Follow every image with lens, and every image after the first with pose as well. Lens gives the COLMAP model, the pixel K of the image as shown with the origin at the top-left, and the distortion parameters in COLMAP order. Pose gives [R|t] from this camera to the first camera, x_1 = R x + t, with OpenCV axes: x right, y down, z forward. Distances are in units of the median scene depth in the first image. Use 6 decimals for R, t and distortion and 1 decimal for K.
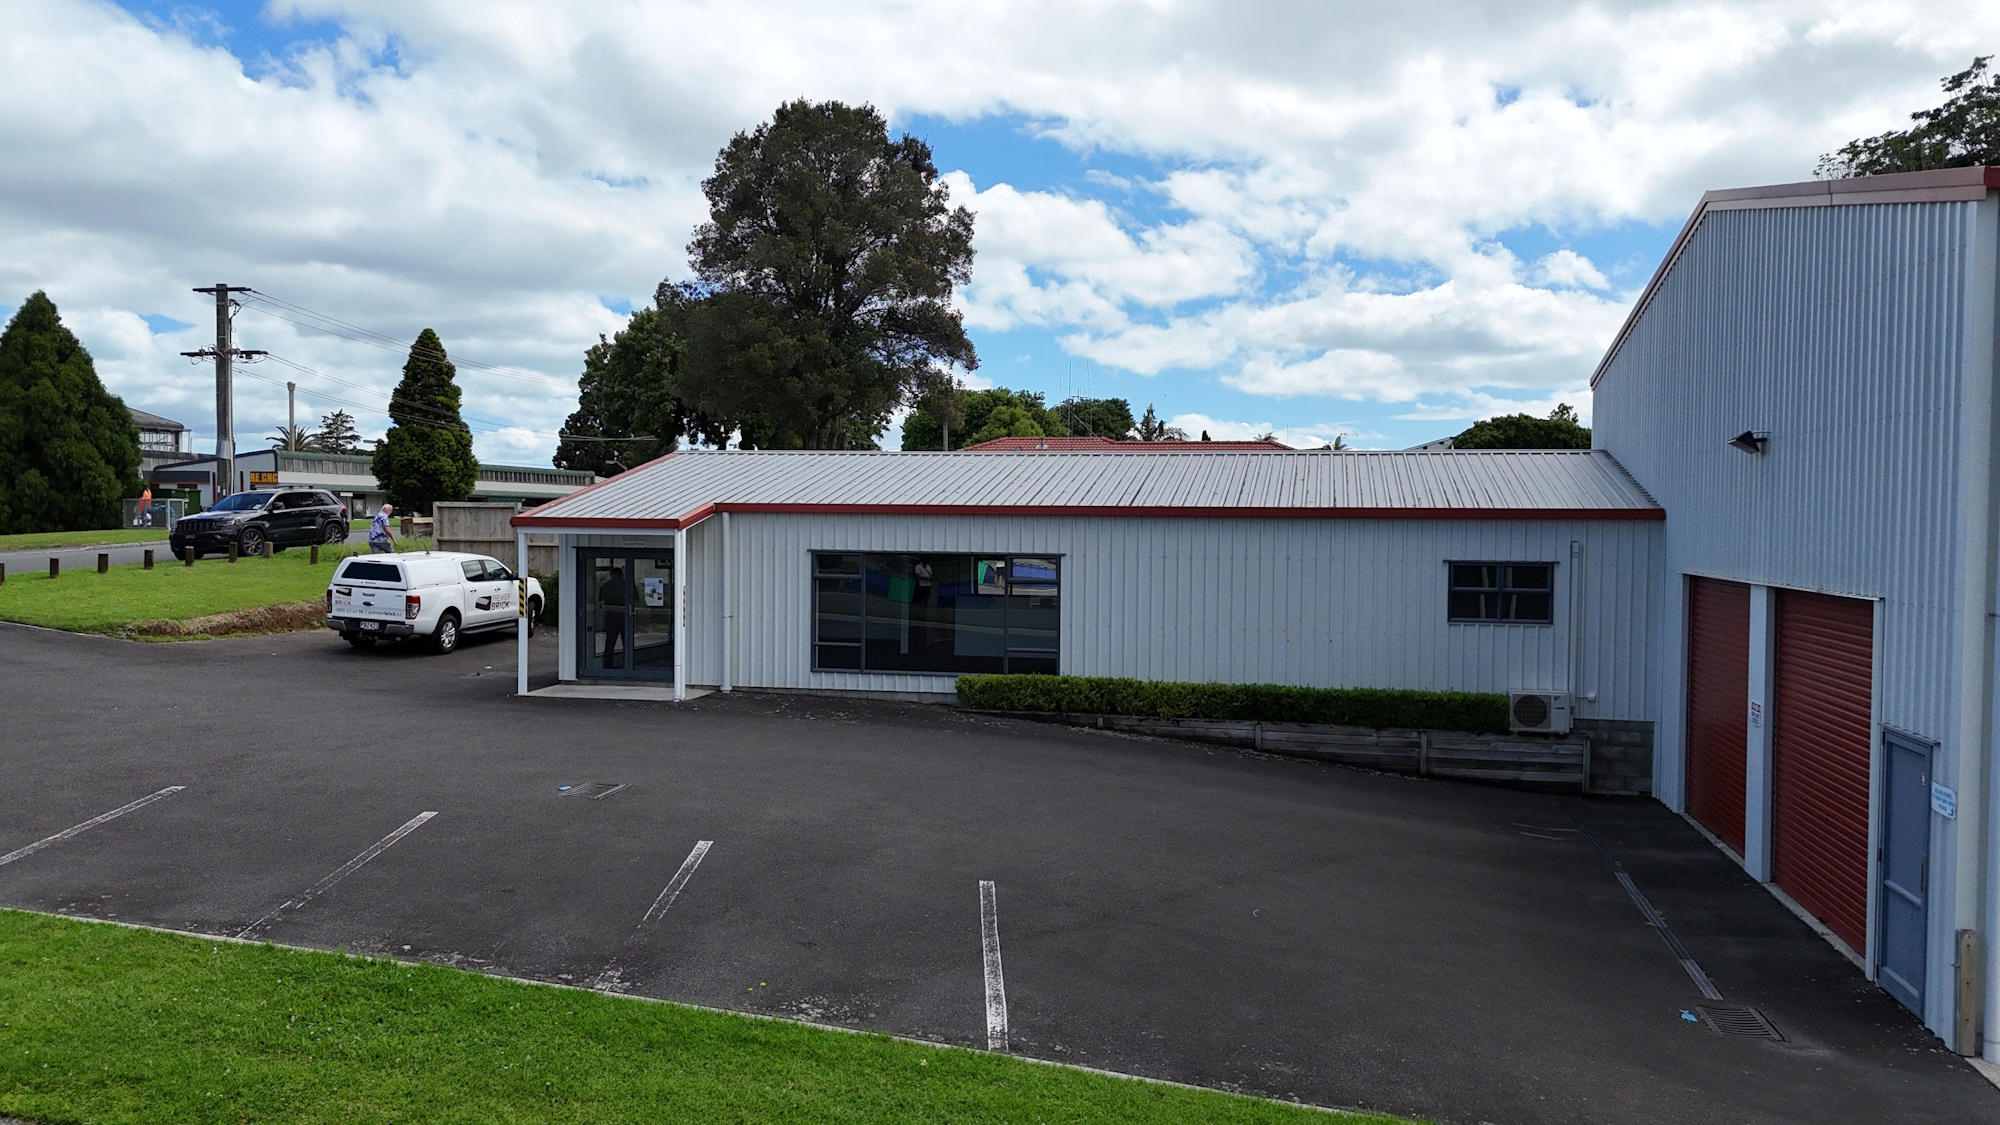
lens RADIAL K [[1467.1, 0, 998.2], [0, 1467.1, 565.4], [0, 0, 1]] dist [0.075336, -0.060842]
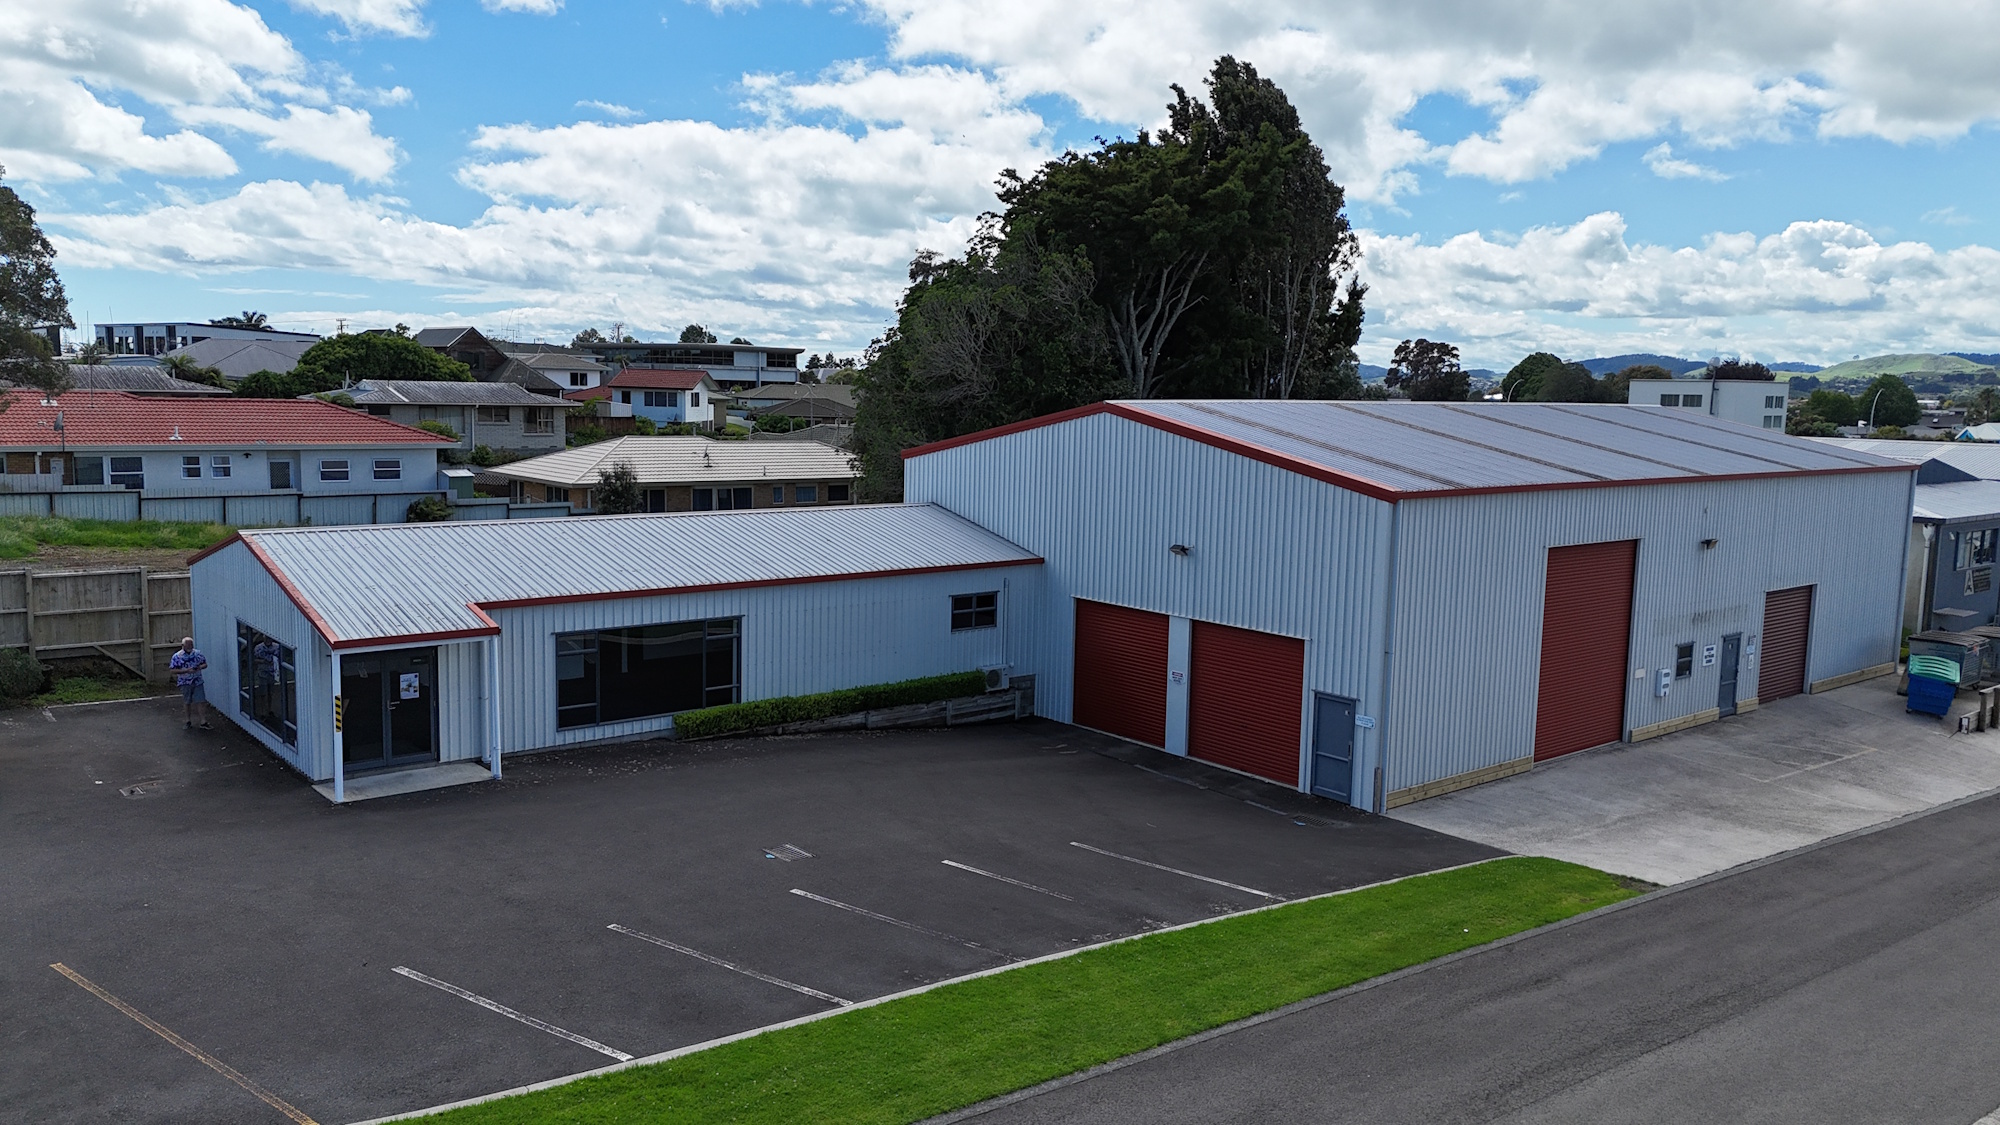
lens RADIAL K [[1467.1, 0, 997.8], [0, 1467.1, 560.3], [0, 0, 1]] dist [0.075336, -0.060842]
pose [[0.608298, -0.091486, 0.788419, -0.994543], [0.008786, 0.994050, 0.108567, -0.229980], [-0.793660, -0.059114, 0.605483, -0.030210]]
